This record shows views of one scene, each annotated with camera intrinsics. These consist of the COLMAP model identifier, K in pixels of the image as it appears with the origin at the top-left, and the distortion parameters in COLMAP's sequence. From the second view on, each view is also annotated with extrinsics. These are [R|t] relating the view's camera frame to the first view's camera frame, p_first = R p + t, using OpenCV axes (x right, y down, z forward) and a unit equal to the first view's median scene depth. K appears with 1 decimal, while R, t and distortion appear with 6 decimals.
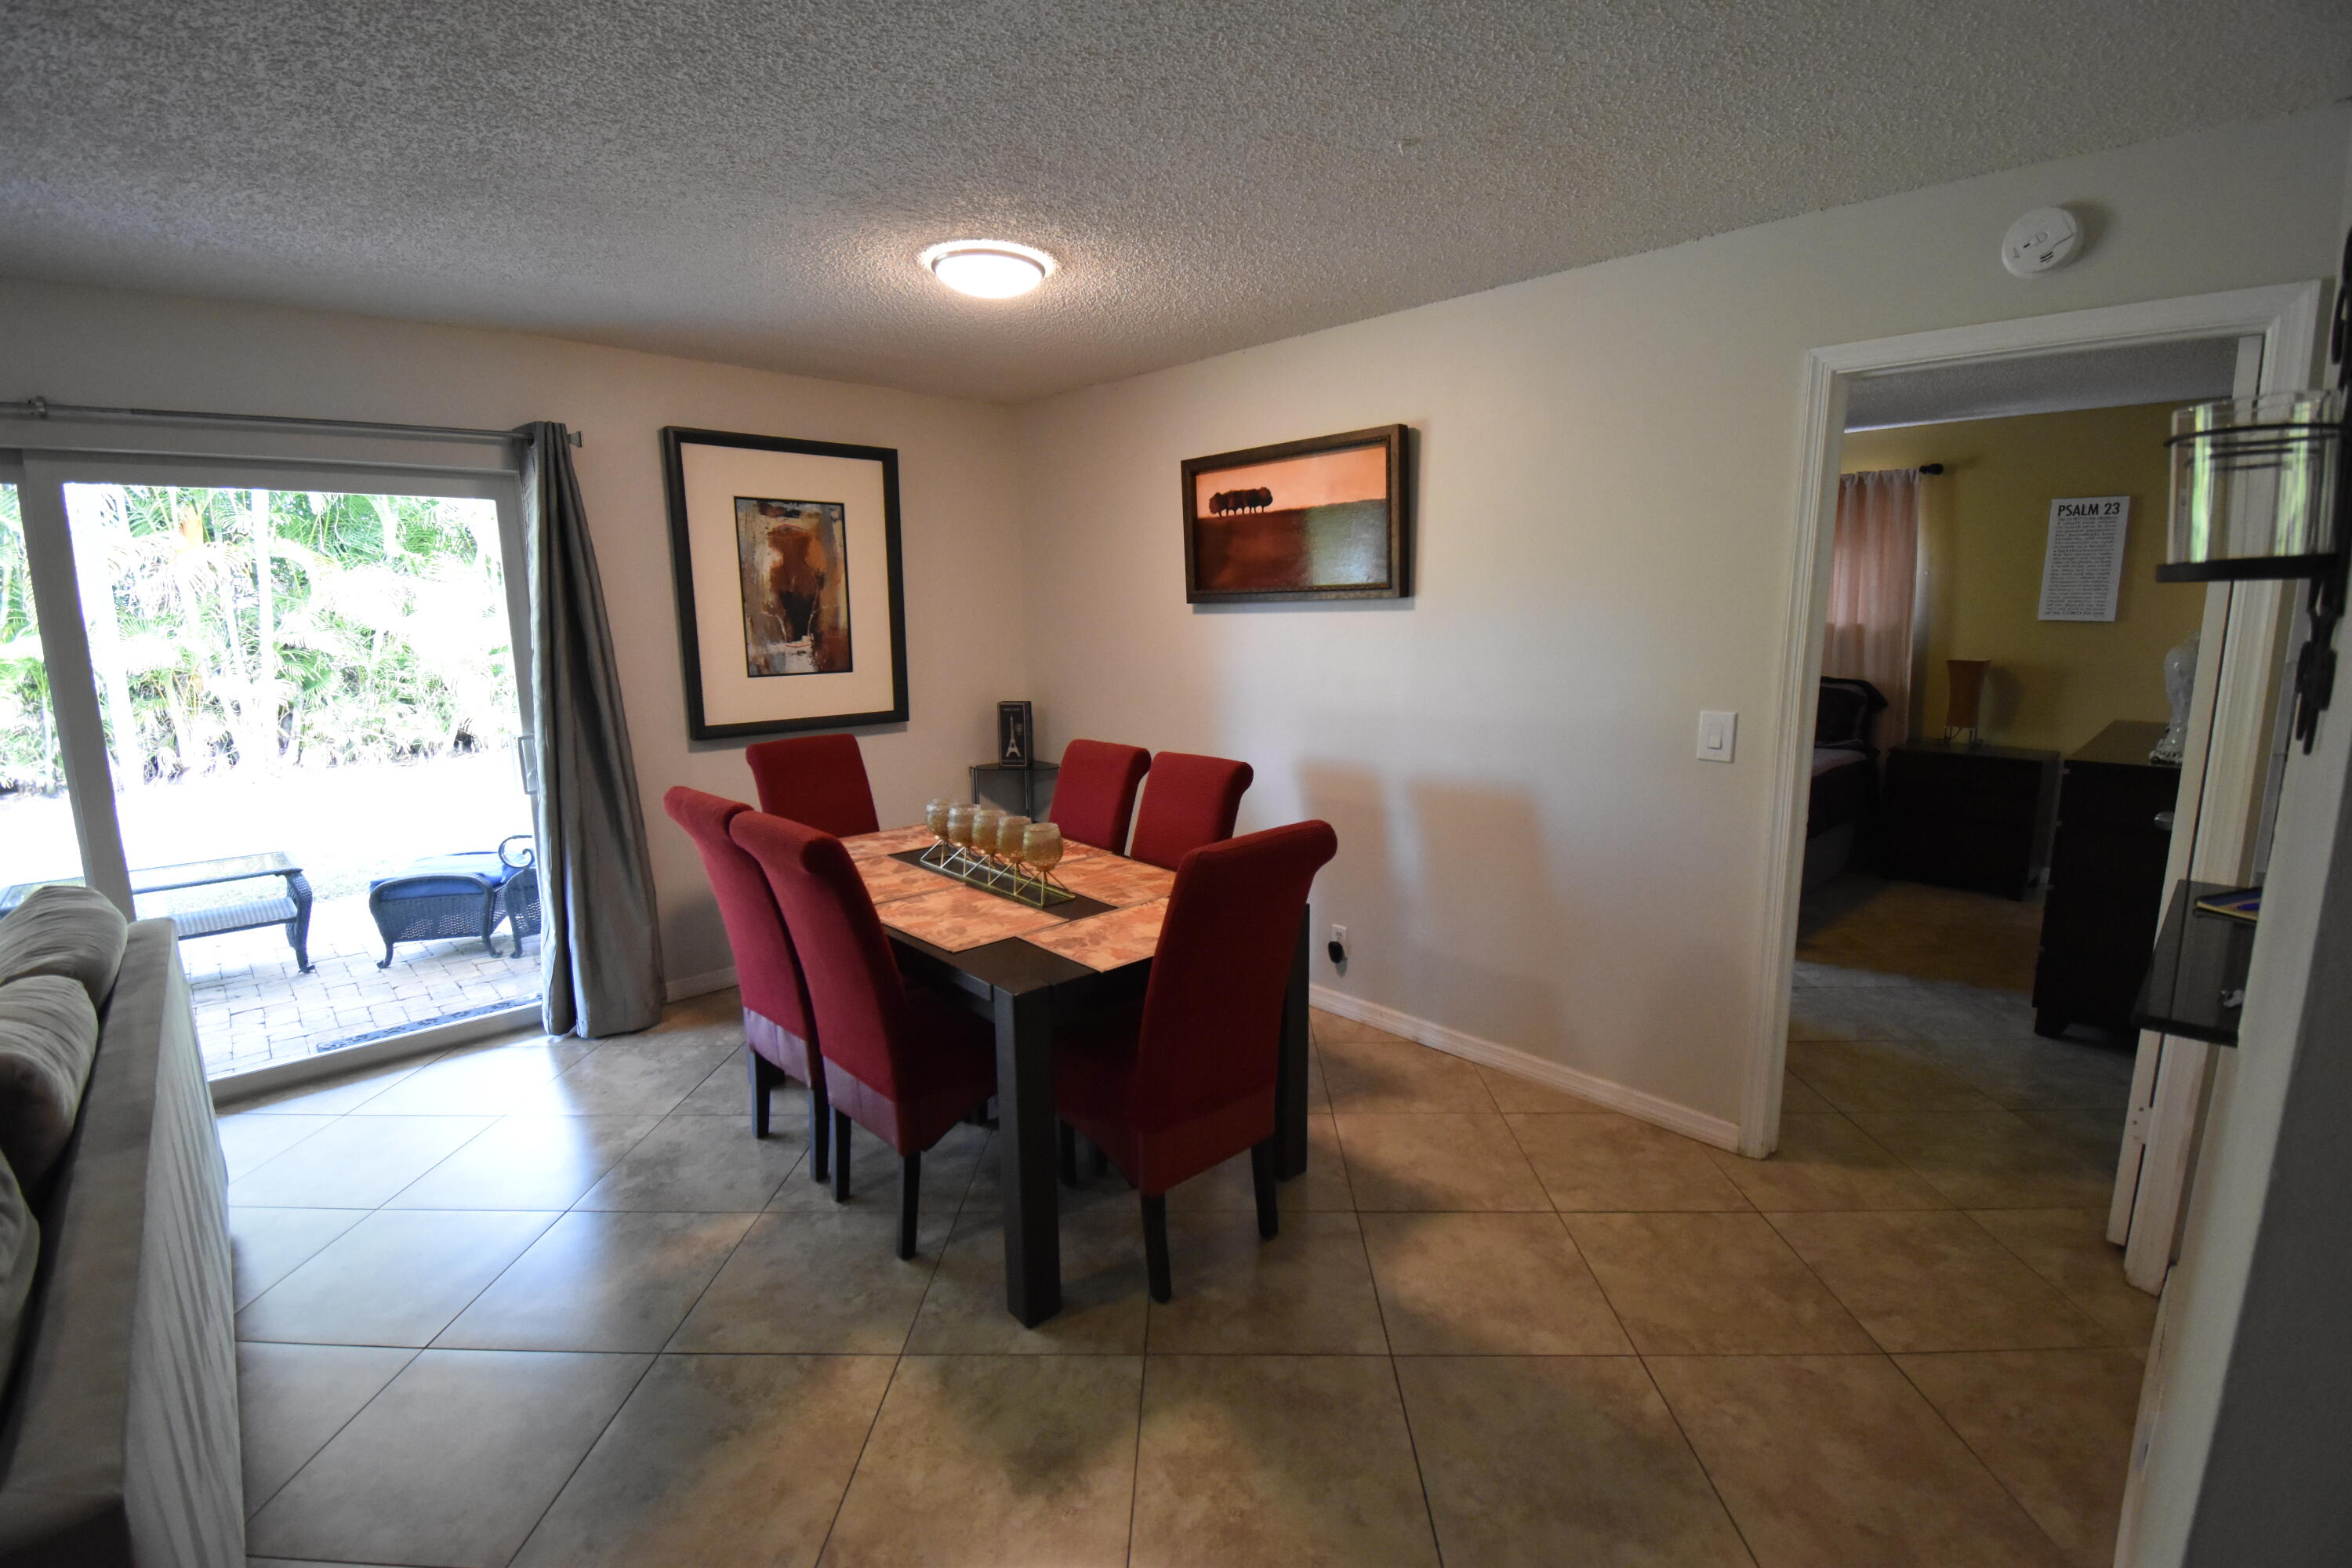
lens RADIAL K [[1037.9, 0, 1190.3], [0, 1037.9, 782.4], [0, 0, 1]] dist [0.011644, -0.019576]
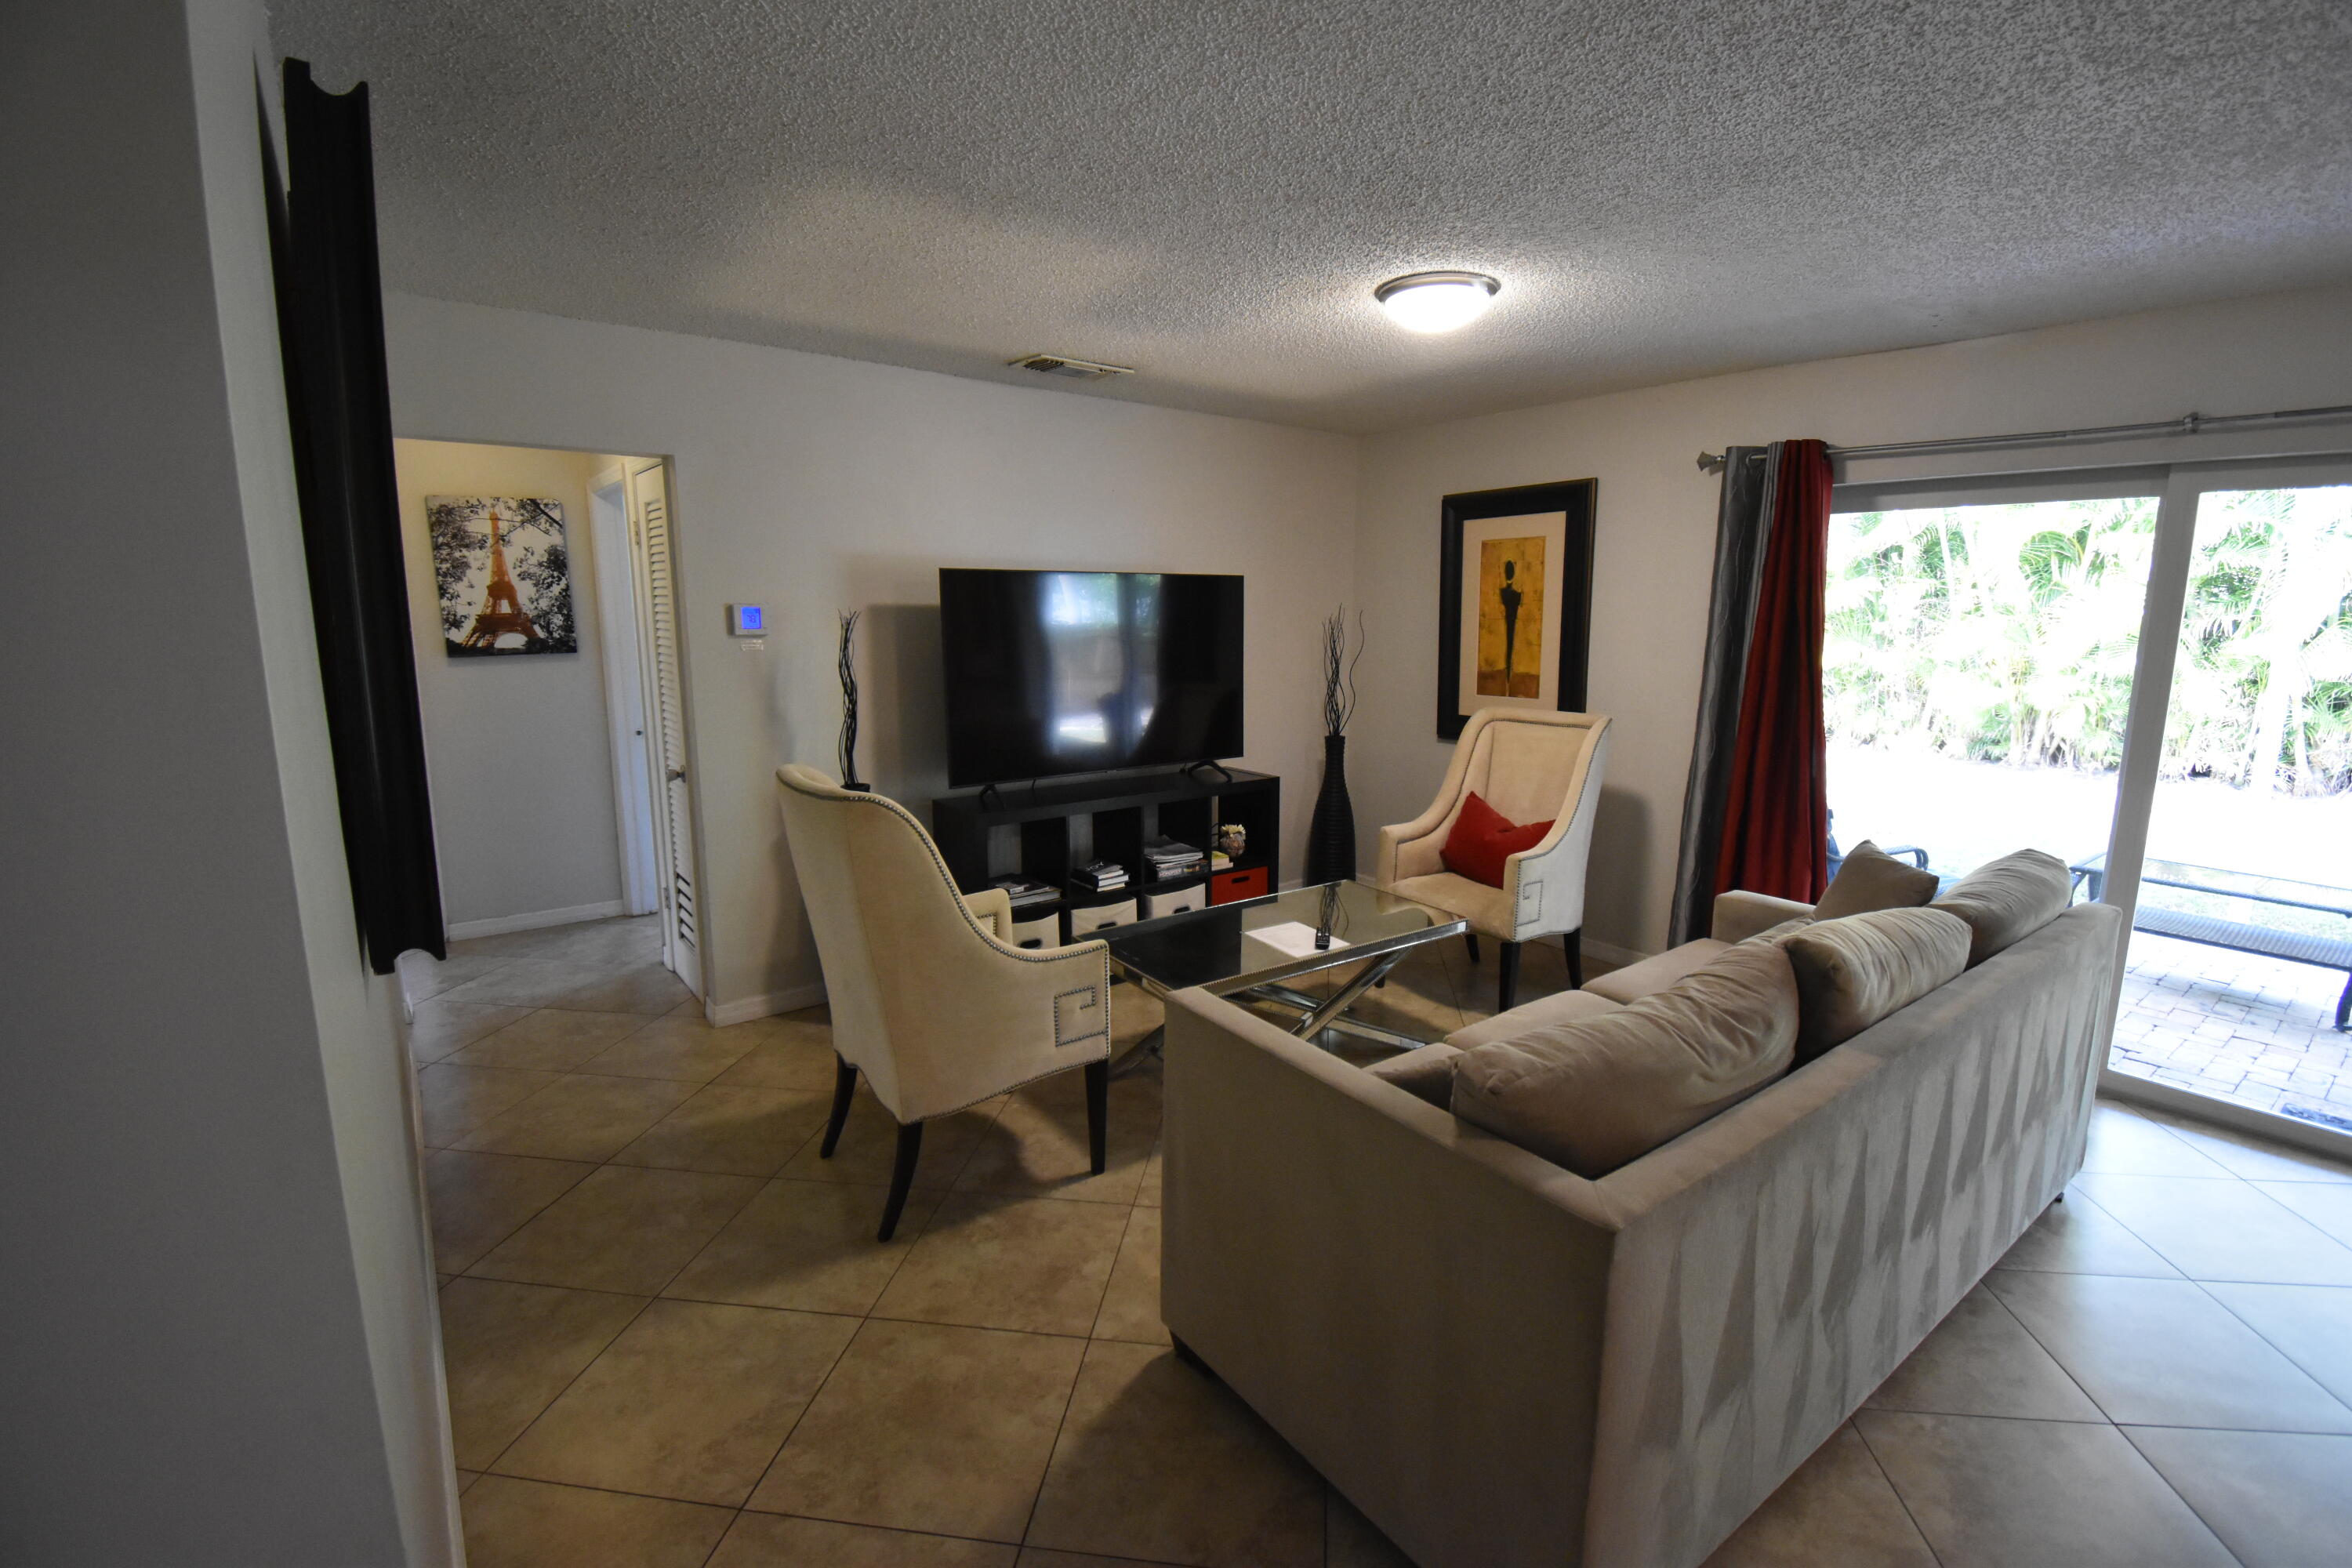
lens RADIAL K [[1037.9, 0, 1190.0], [0, 1037.9, 782.2], [0, 0, 1]] dist [0.011644, -0.019576]
pose [[-0.114649, 0.176976, -0.977515, 0.082297], [-0.175117, 0.964993, 0.195248, -0.022264], [0.977850, 0.193564, -0.079644, 0.092096]]
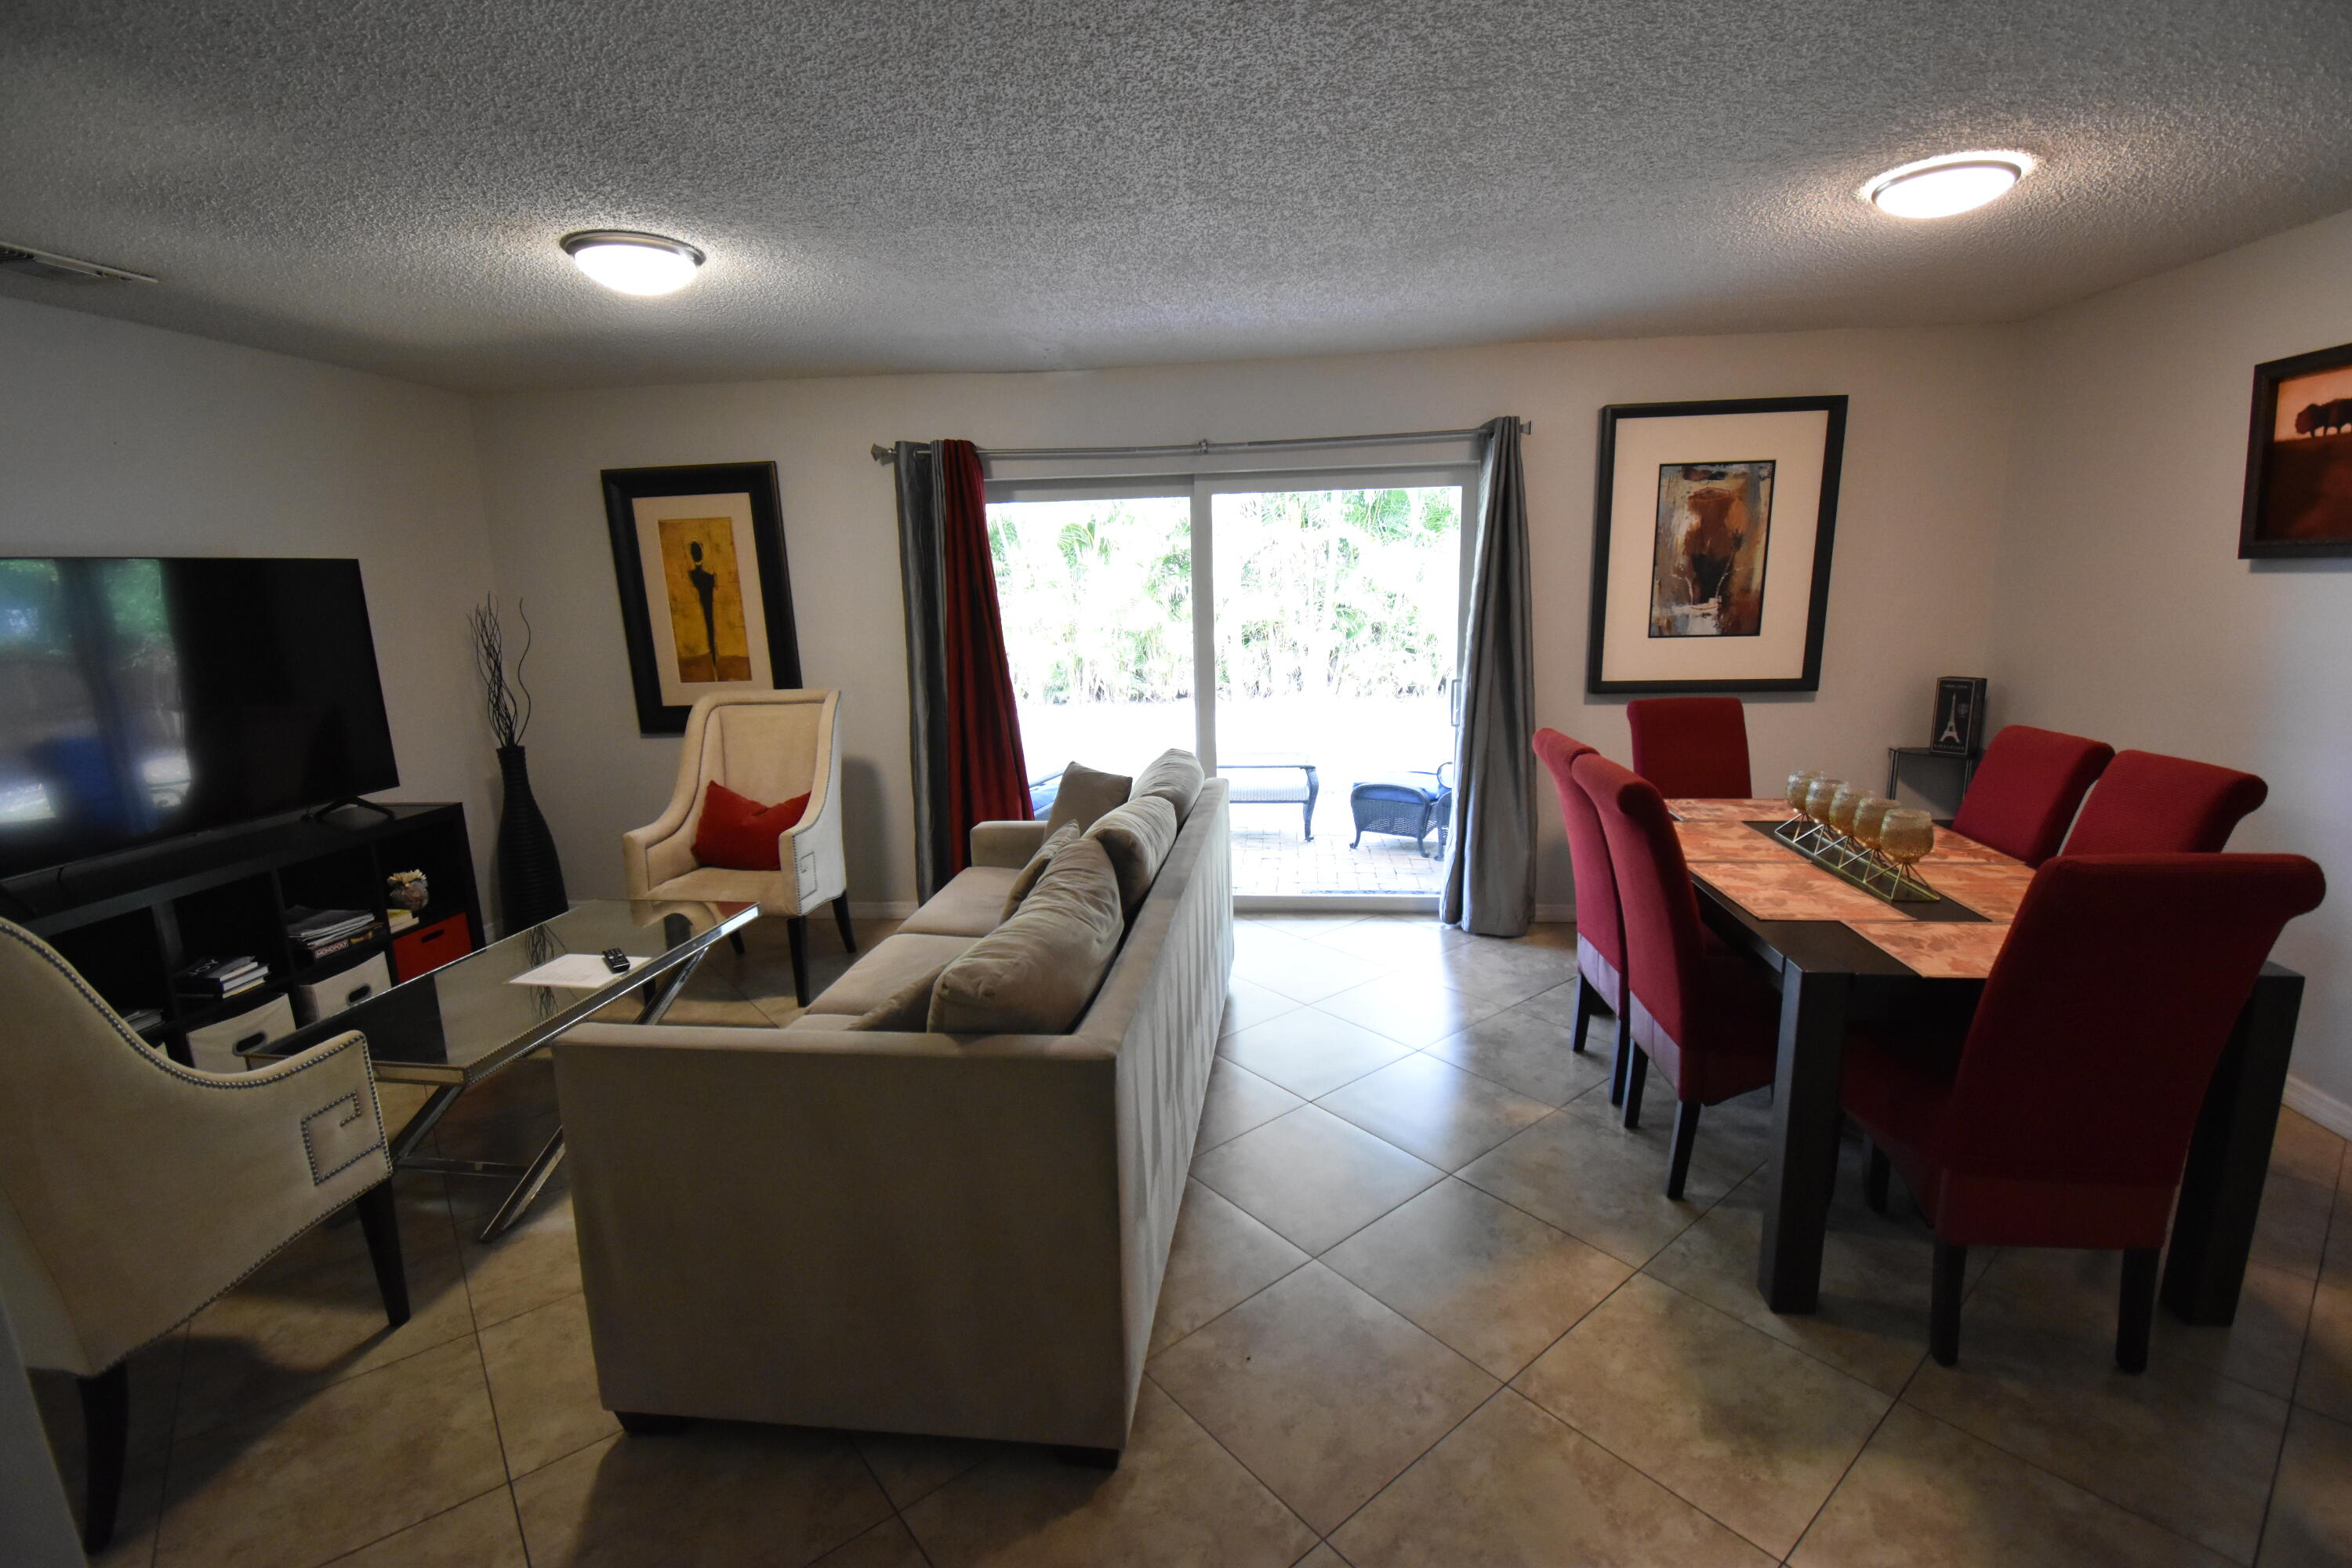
lens RADIAL K [[1037.9, 0, 1191.1], [0, 1037.9, 783.2], [0, 0, 1]] dist [0.011644, -0.019576]
pose [[0.648286, 0.138422, -0.748709, 0.091026], [-0.112496, 0.989957, 0.085618, 0.007437], [0.753041, 0.028722, 0.657347, -0.039715]]
